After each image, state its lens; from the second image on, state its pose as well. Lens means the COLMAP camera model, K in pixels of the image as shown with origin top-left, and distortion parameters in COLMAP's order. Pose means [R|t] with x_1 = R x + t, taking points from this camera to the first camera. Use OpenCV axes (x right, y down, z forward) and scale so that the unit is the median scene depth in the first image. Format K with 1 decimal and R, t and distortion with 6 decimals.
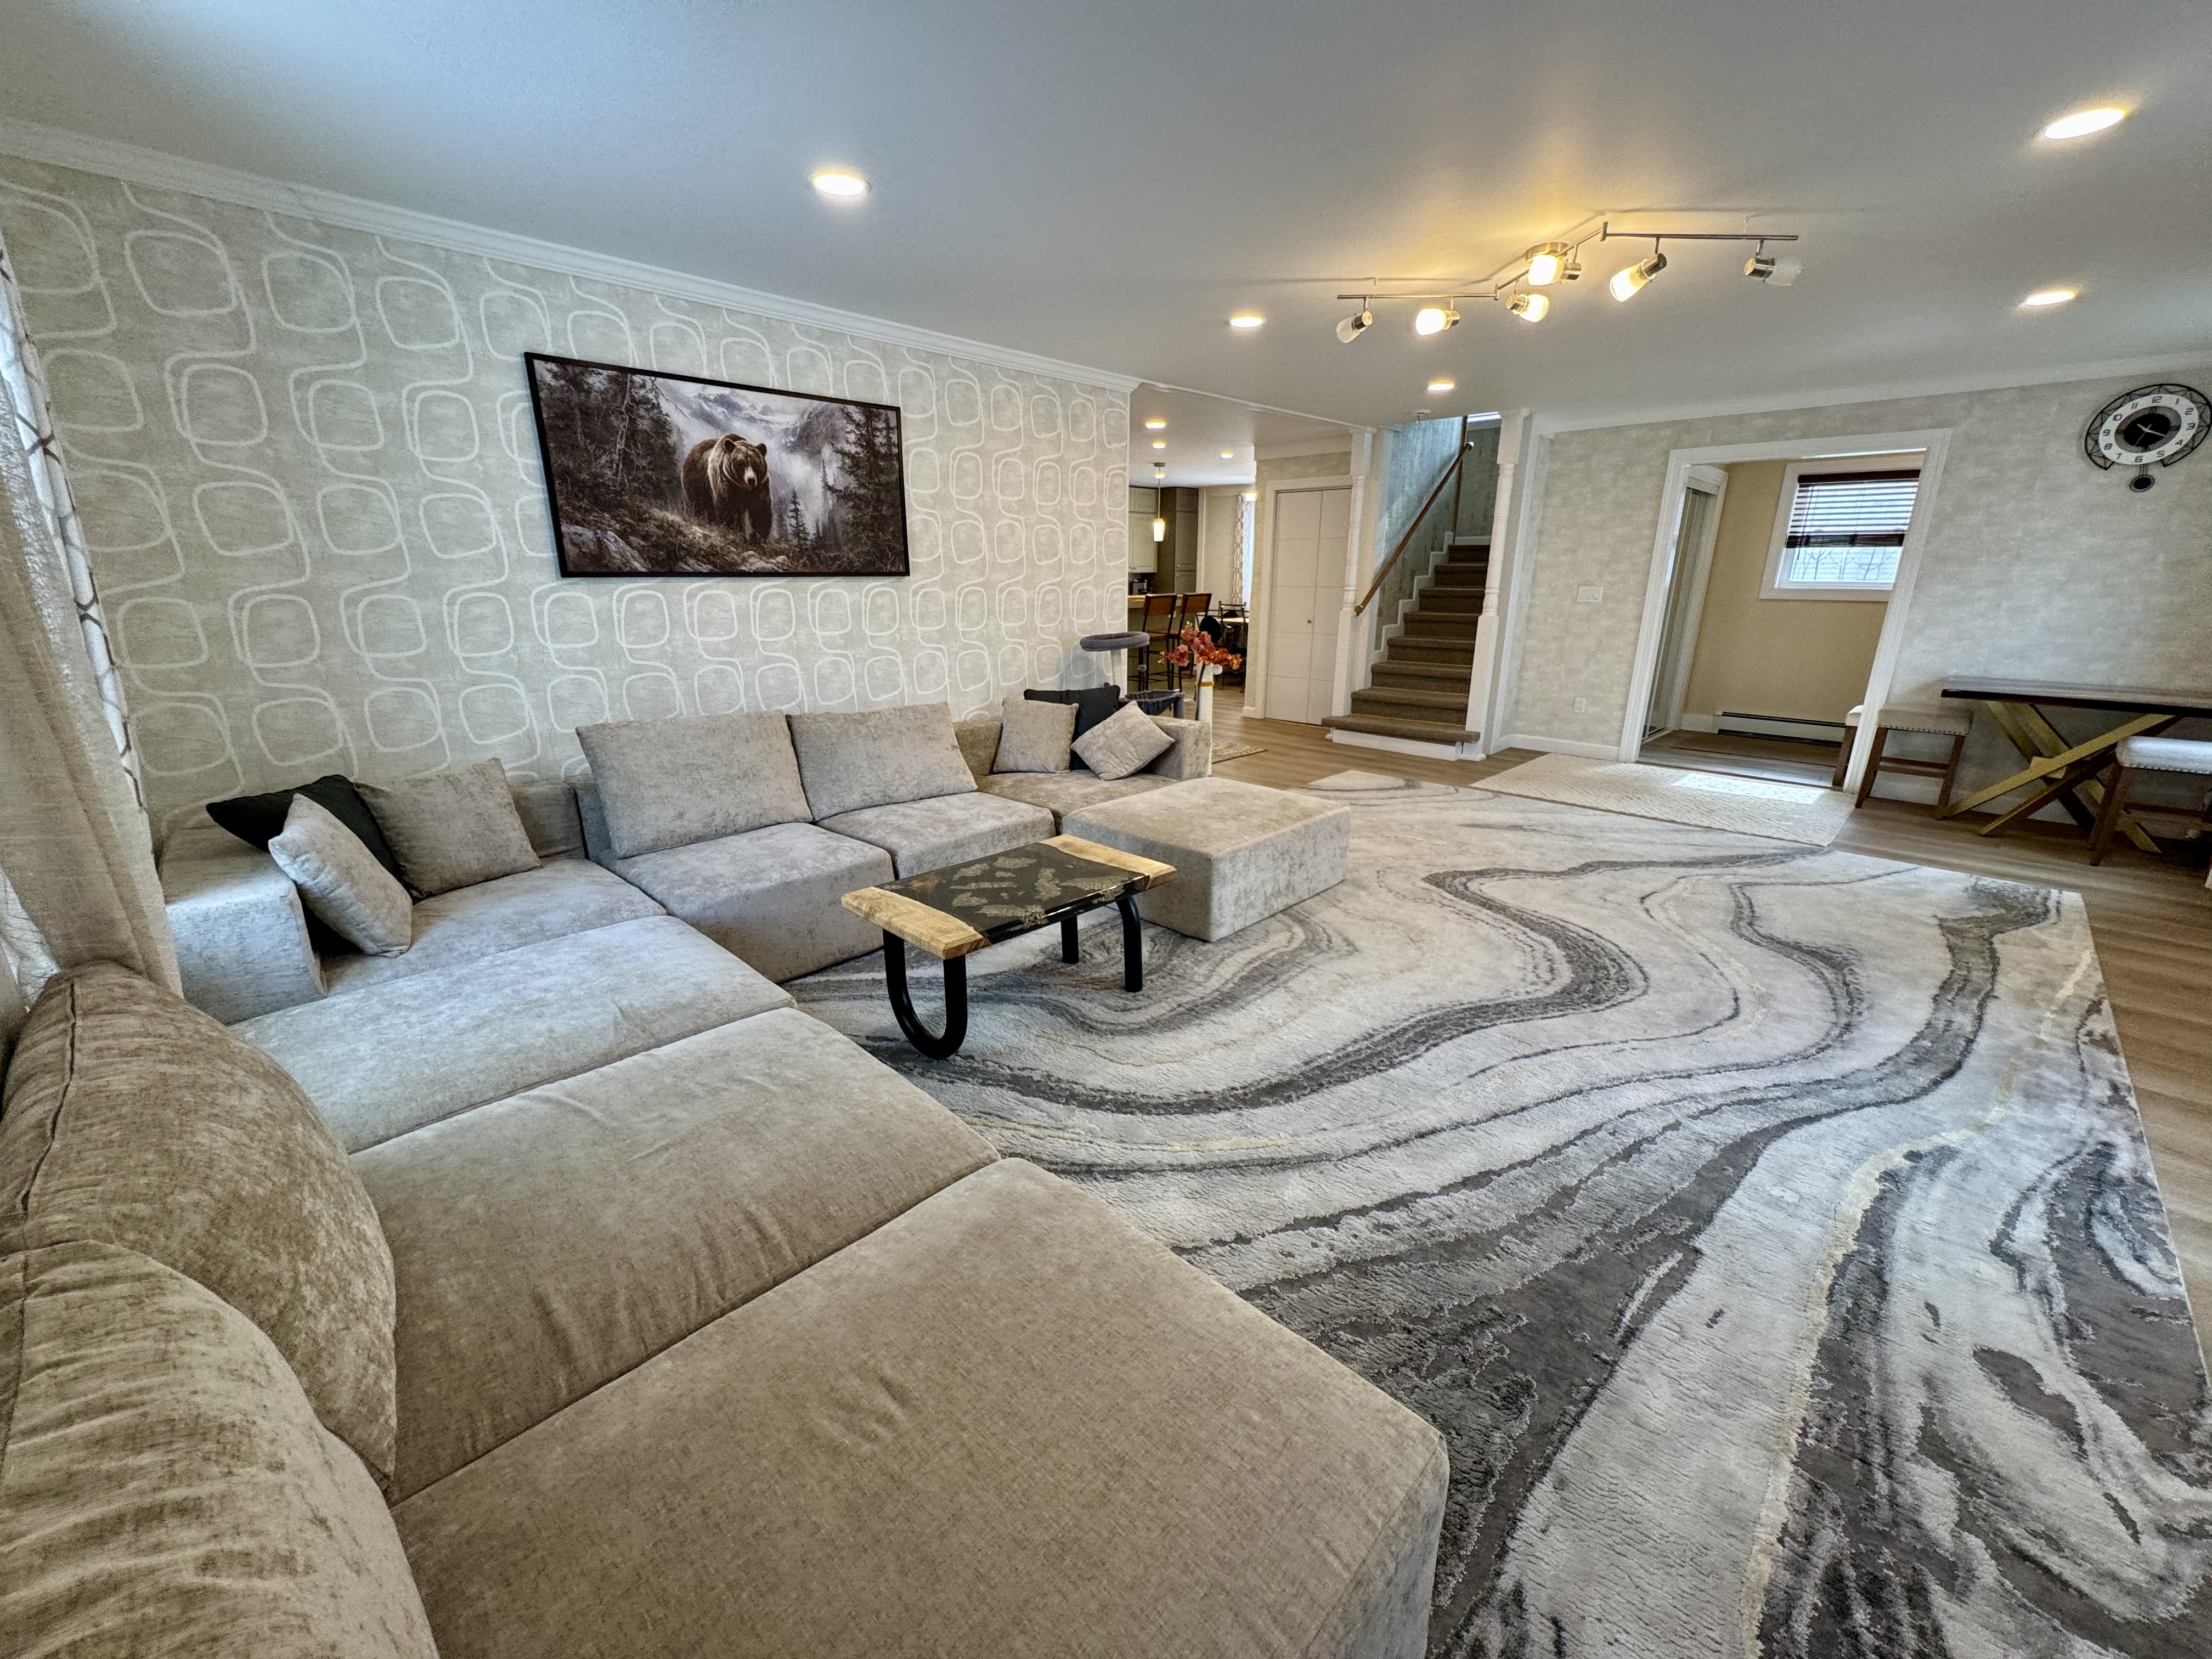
lens RADIAL K [[877.6, 0, 1124.2], [0, 877.6, 822.7], [0, 0, 1]] dist [-0.004036, 0.000733]
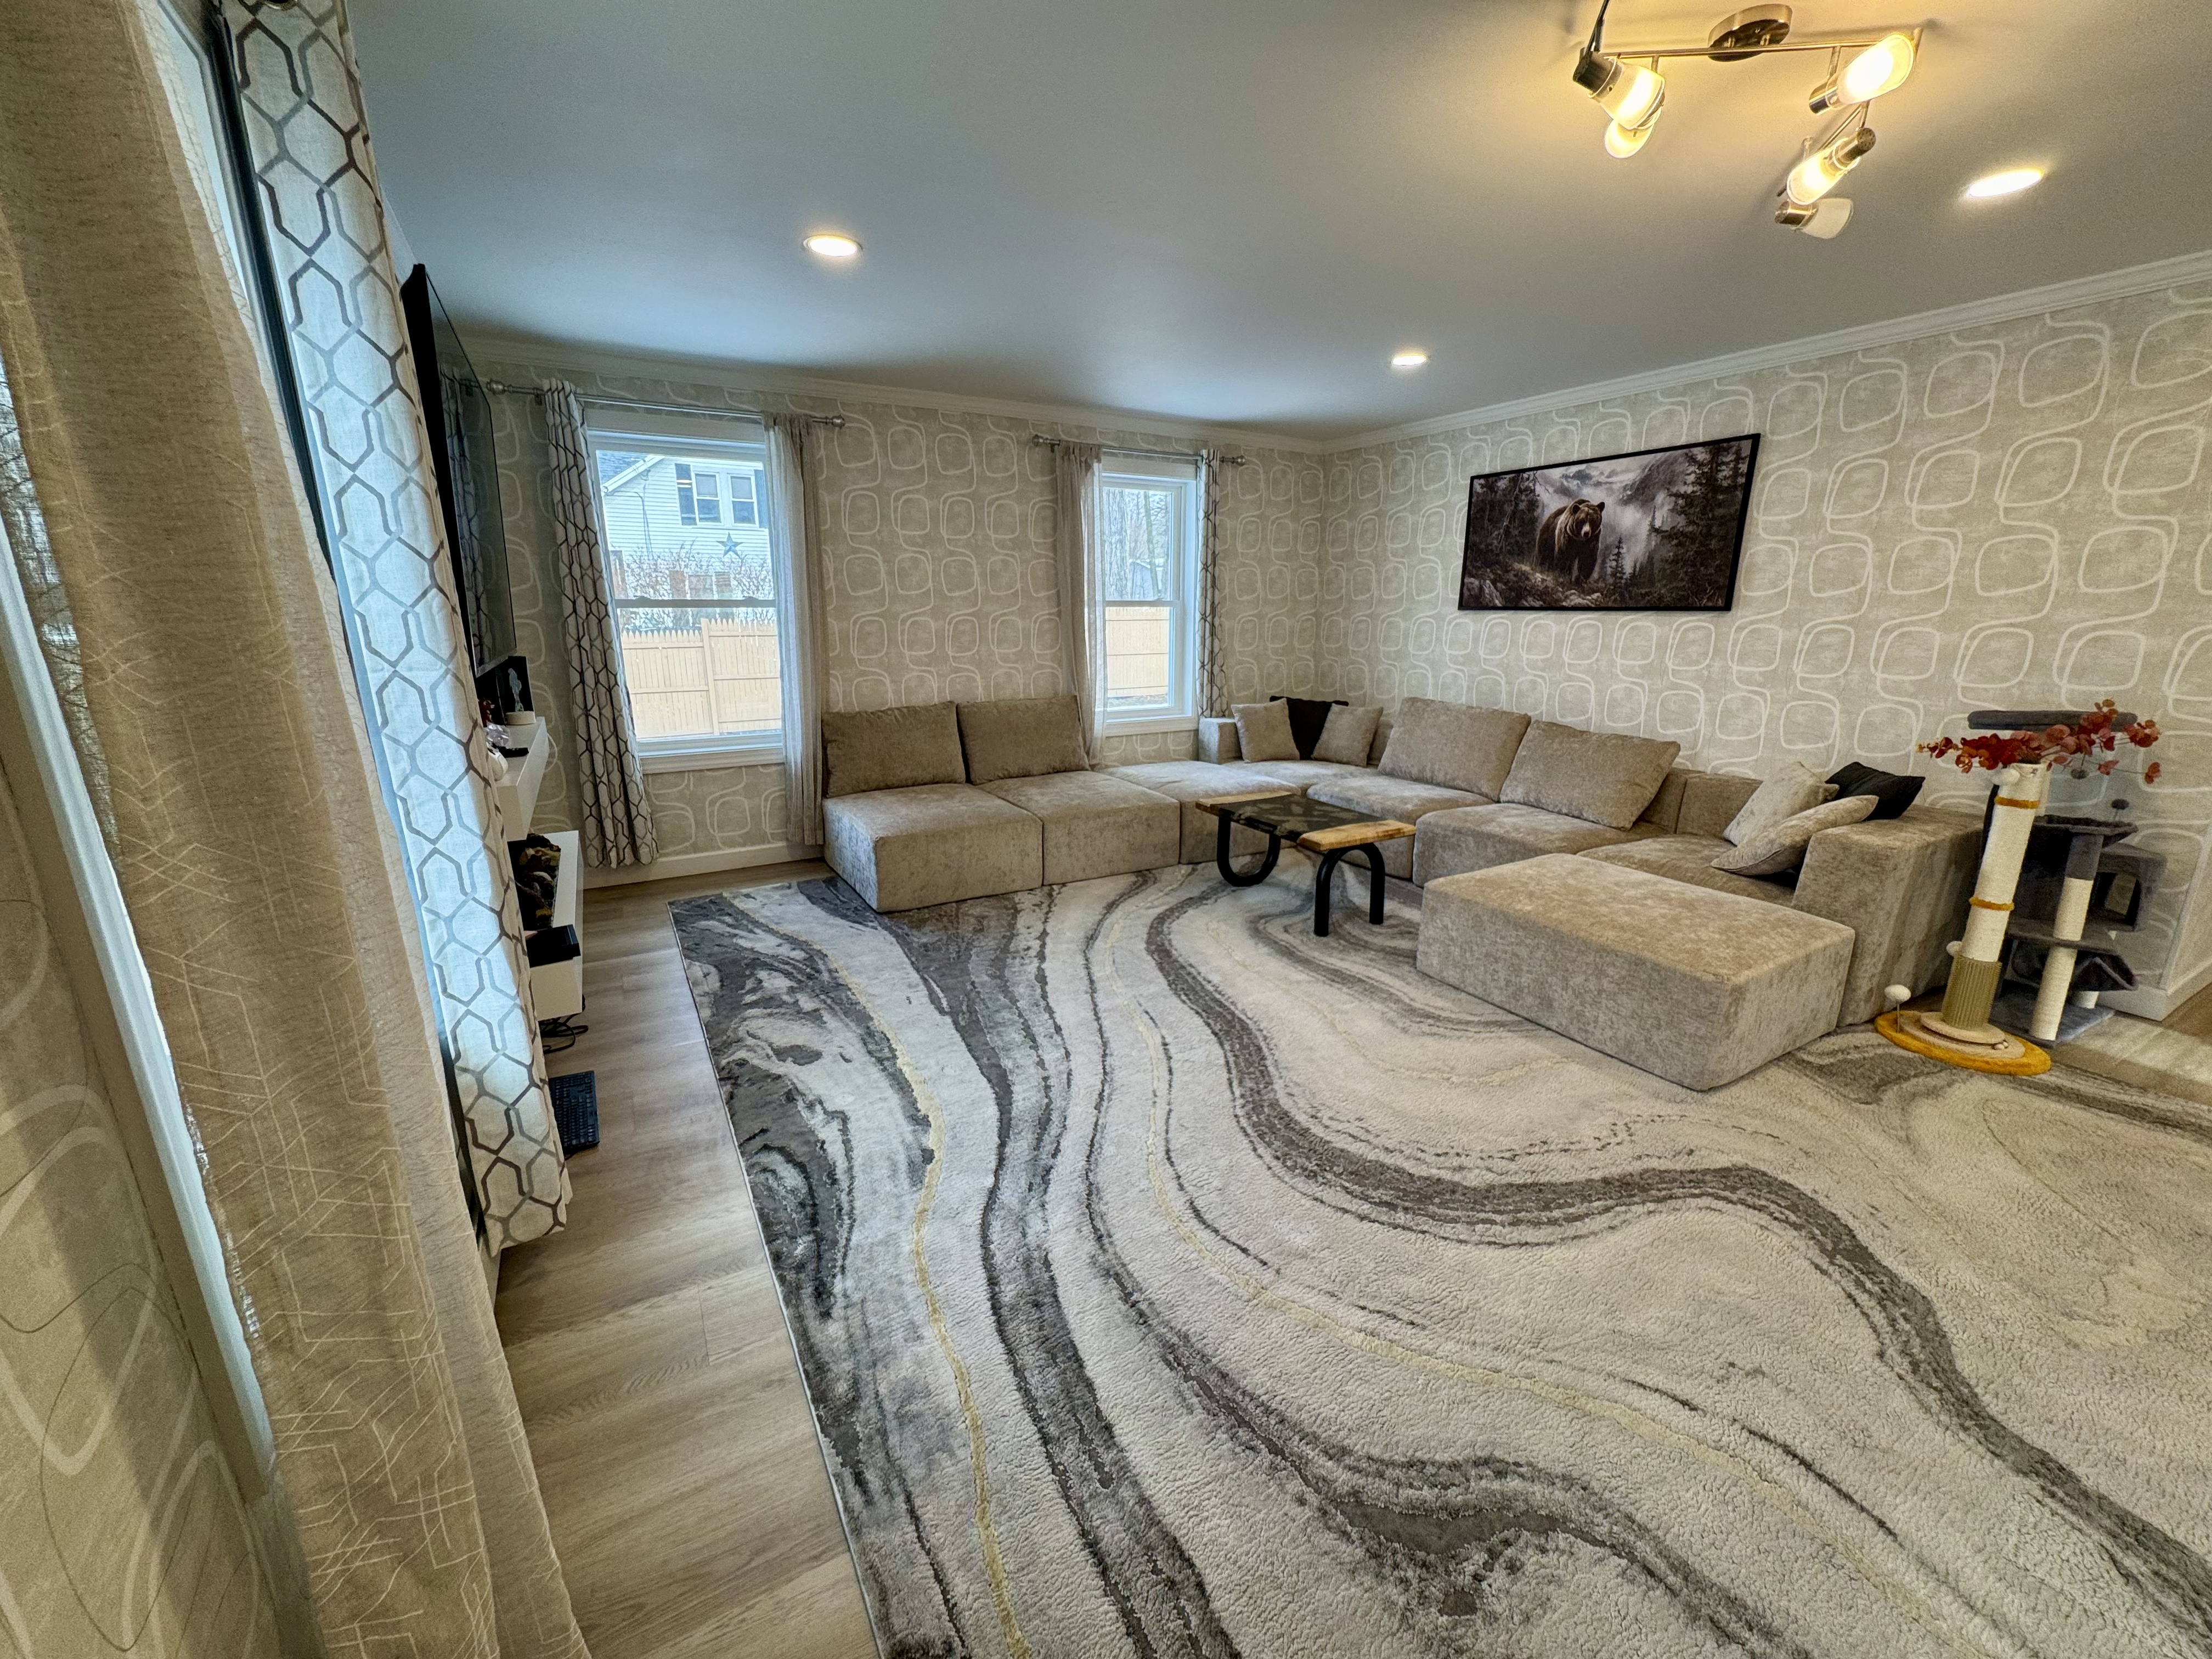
lens RADIAL K [[877.6, 0, 1104.0], [0, 877.6, 828.6], [0, 0, 1]] dist [-0.004036, 0.000733]
pose [[-0.279246, 0.234522, -0.931140, 1.082023], [-0.262749, 0.914042, 0.309014, -0.225066], [0.923572, 0.330947, -0.193622, 0.792073]]
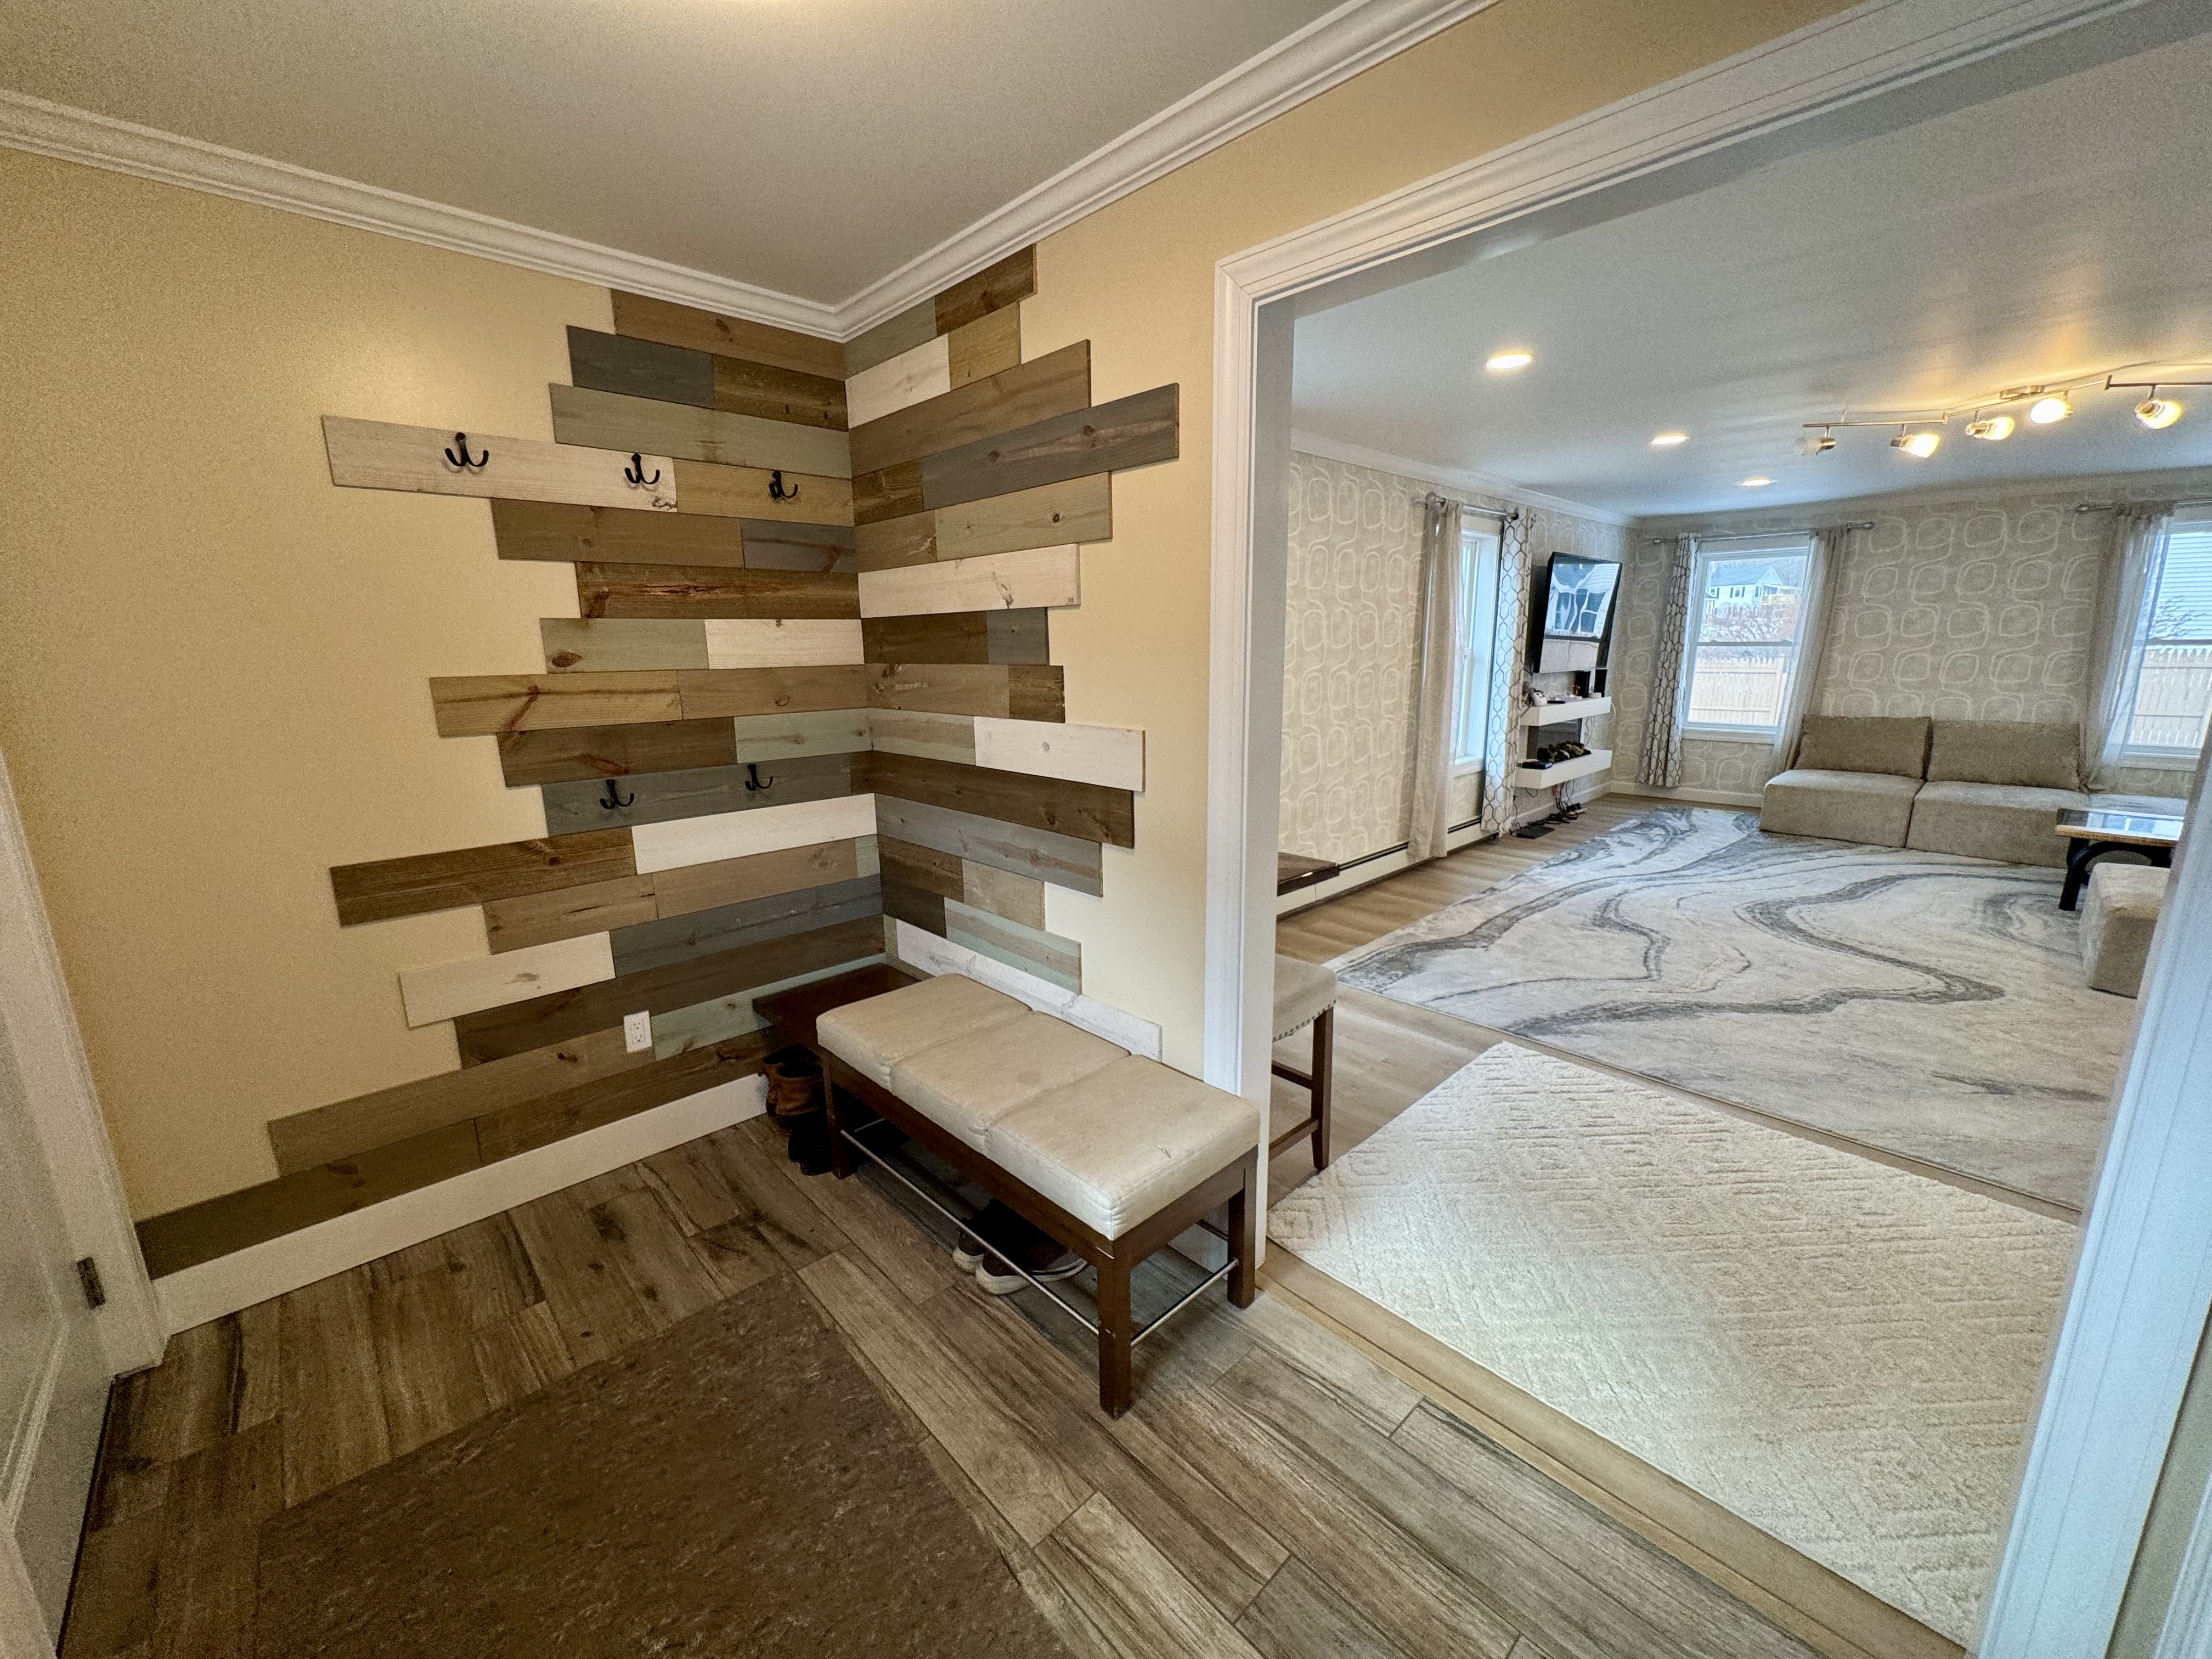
lens RADIAL K [[877.6, 0, 1109.2], [0, 877.6, 830.8], [0, 0, 1]] dist [-0.004036, 0.000733]
pose [[-0.999005, 0.001499, 0.044571, 1.463904], [0.022387, 0.881237, 0.472145, -0.632412], [-0.038570, 0.472673, -0.880394, 2.097455]]
